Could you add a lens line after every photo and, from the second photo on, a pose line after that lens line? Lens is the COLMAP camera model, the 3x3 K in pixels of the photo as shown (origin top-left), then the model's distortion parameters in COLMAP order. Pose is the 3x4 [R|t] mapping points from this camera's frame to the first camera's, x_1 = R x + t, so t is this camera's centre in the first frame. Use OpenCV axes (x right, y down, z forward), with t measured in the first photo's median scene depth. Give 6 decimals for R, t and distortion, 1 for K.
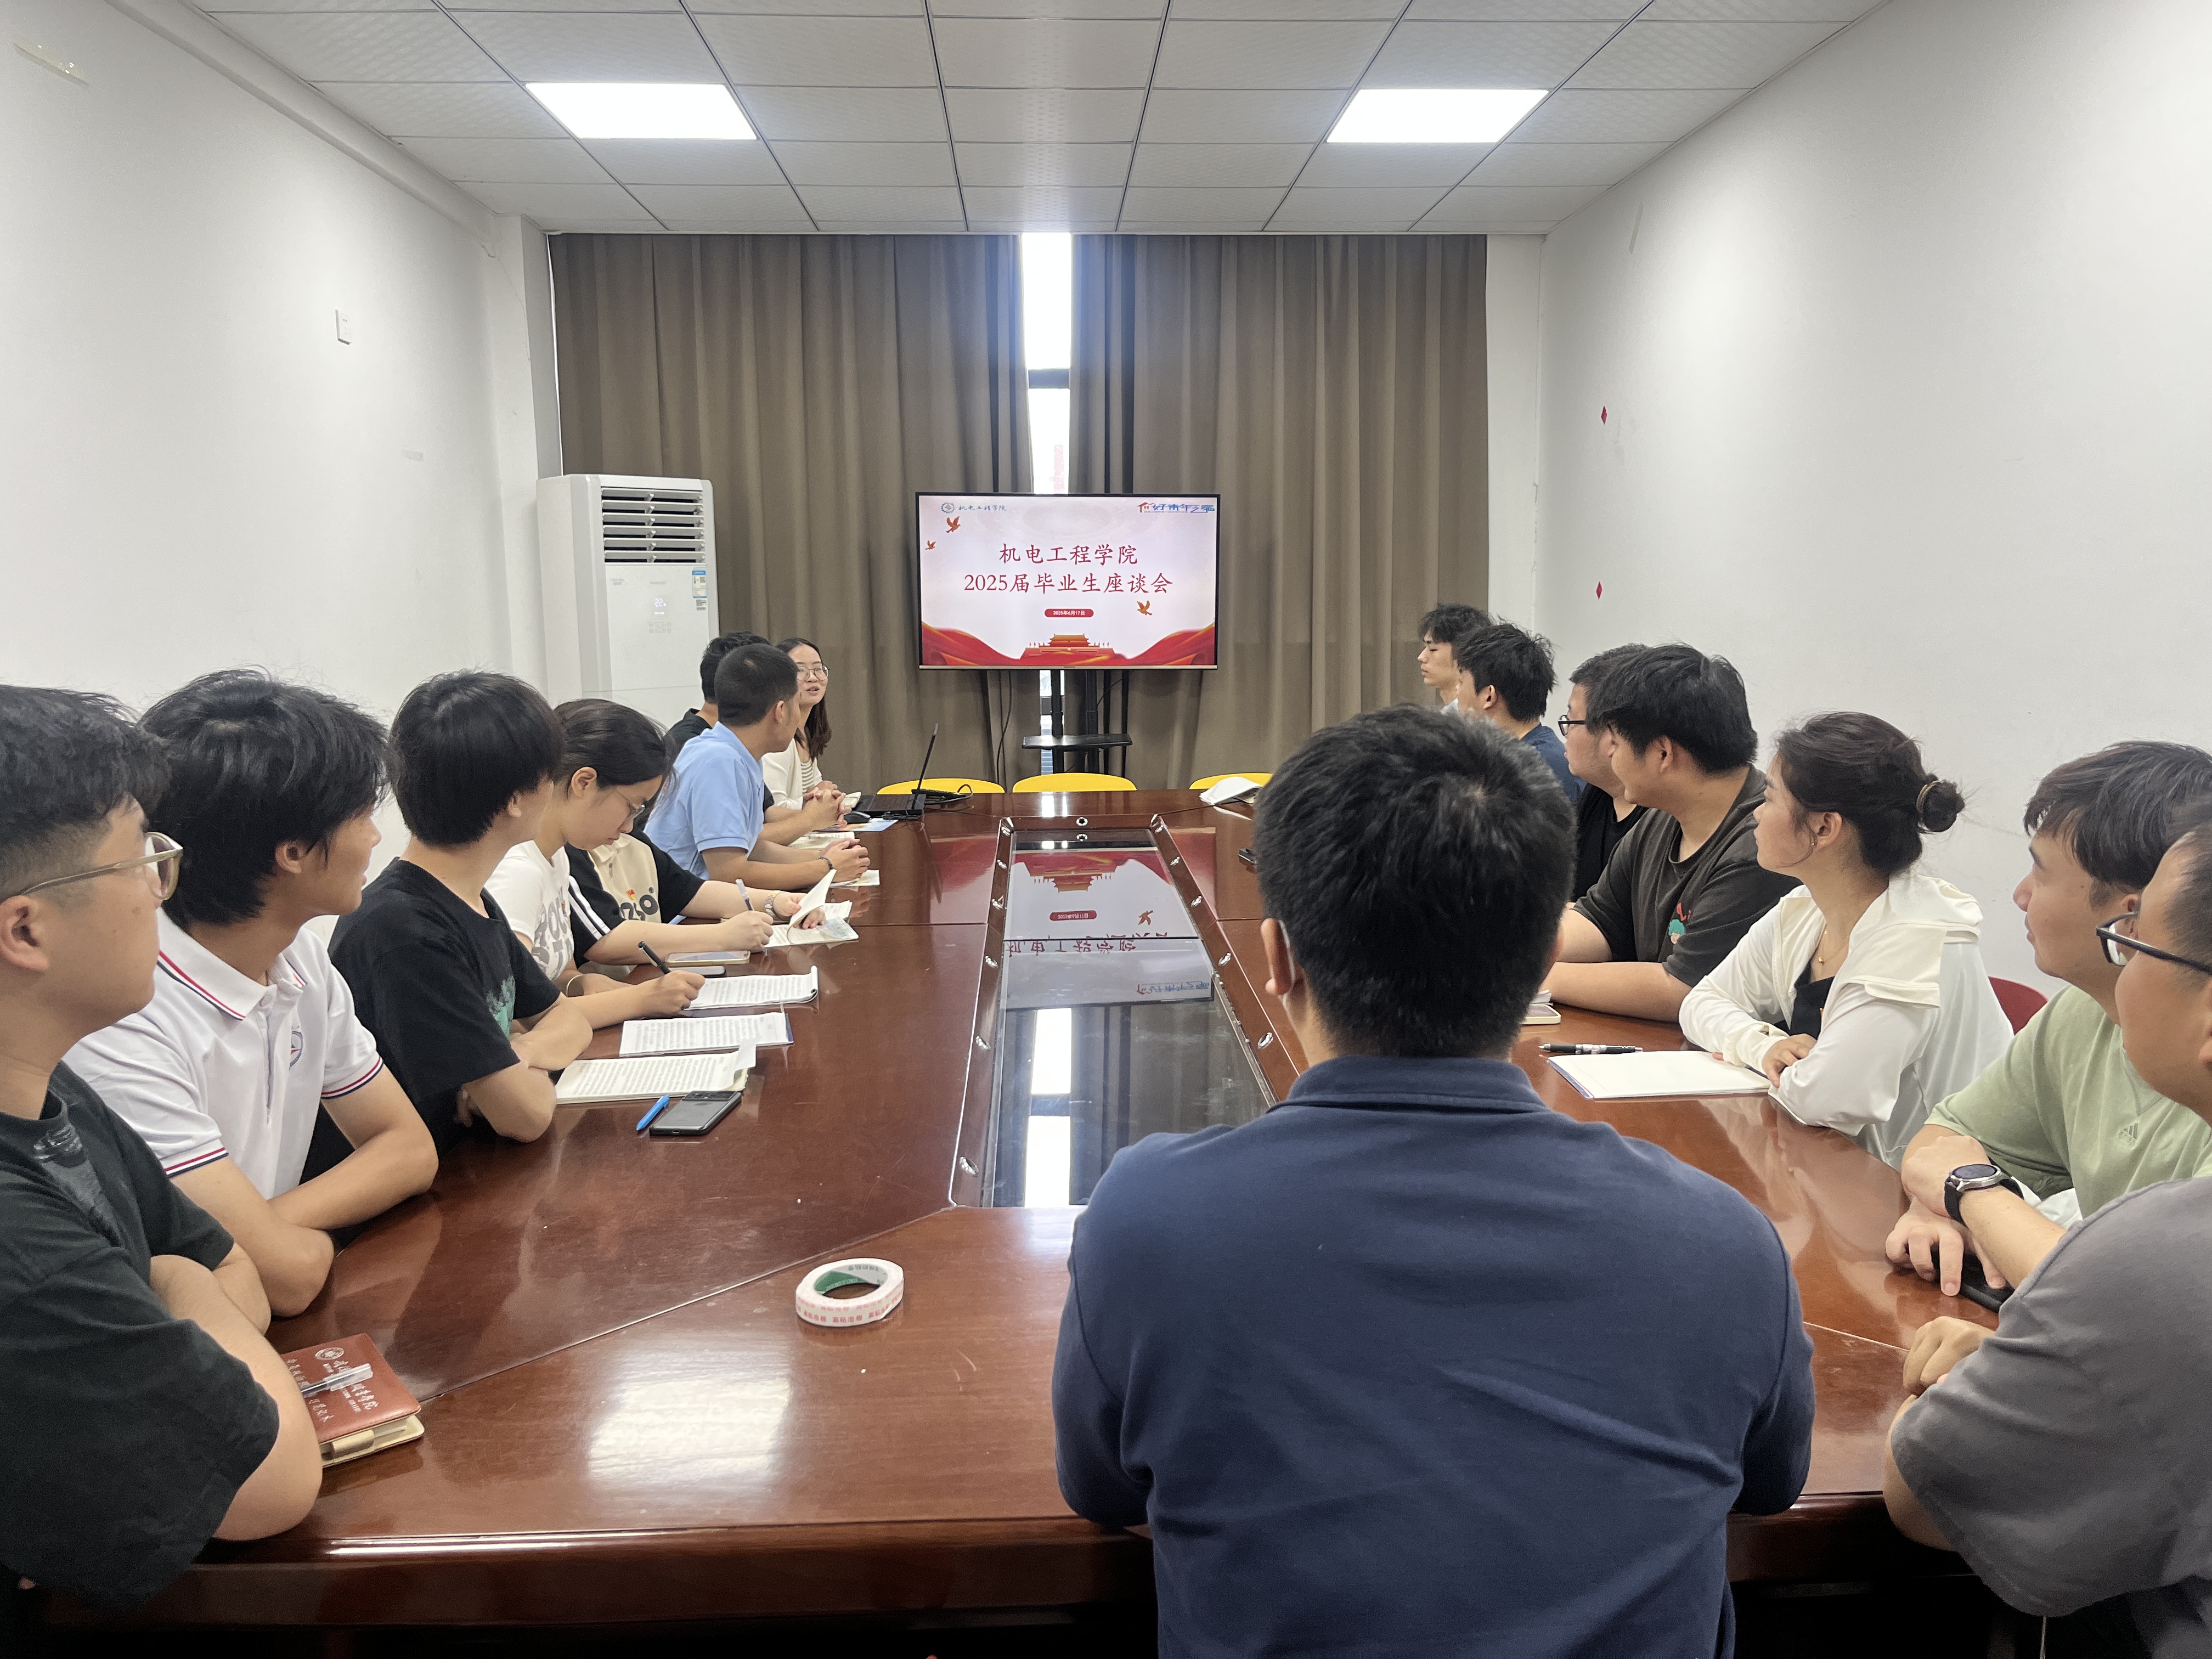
lens RADIAL K [[1690.2, 0, 1088.1], [0, 1690.2, 844.5], [0, 0, 1]] dist [0.042341, -0.070085]
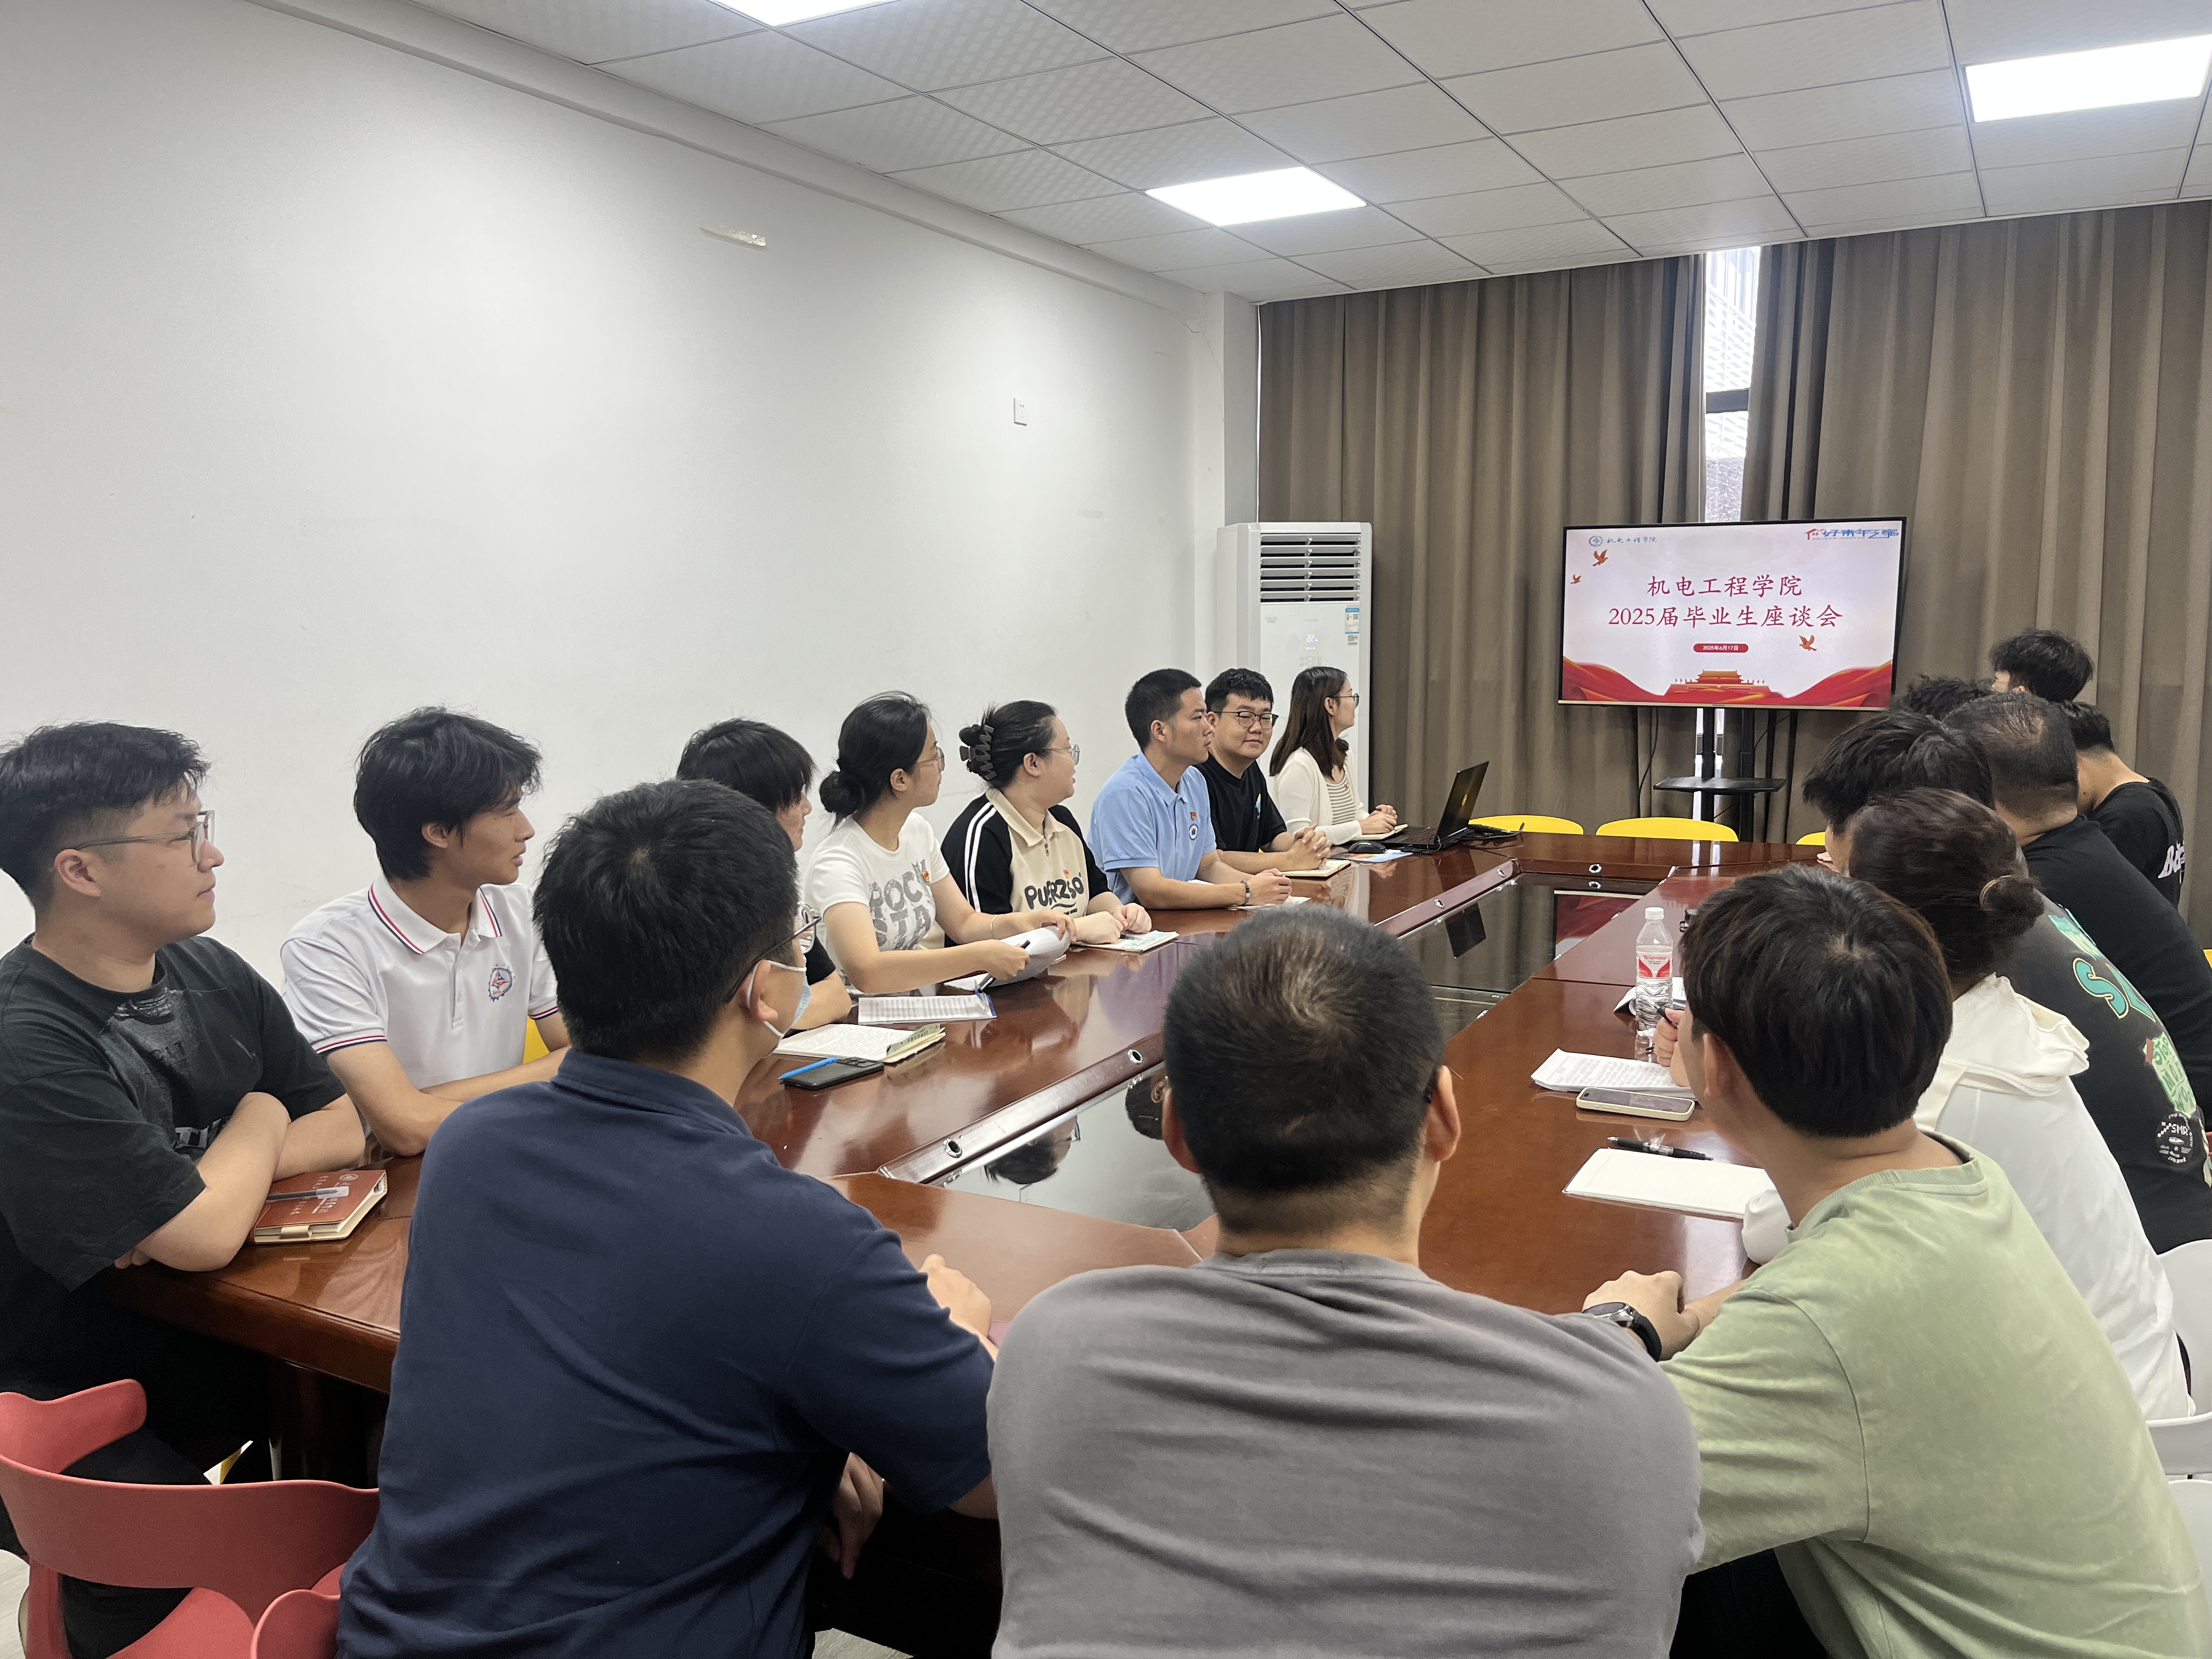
lens RADIAL K [[1690.2, 0, 1097.1], [0, 1690.2, 828.6], [0, 0, 1]] dist [0.042341, -0.070085]
pose [[0.849640, 0.060785, -0.523848, 0.196151], [-0.071949, 0.997408, -0.000961, -0.011197], [0.522431, 0.038507, 0.851811, 0.018691]]
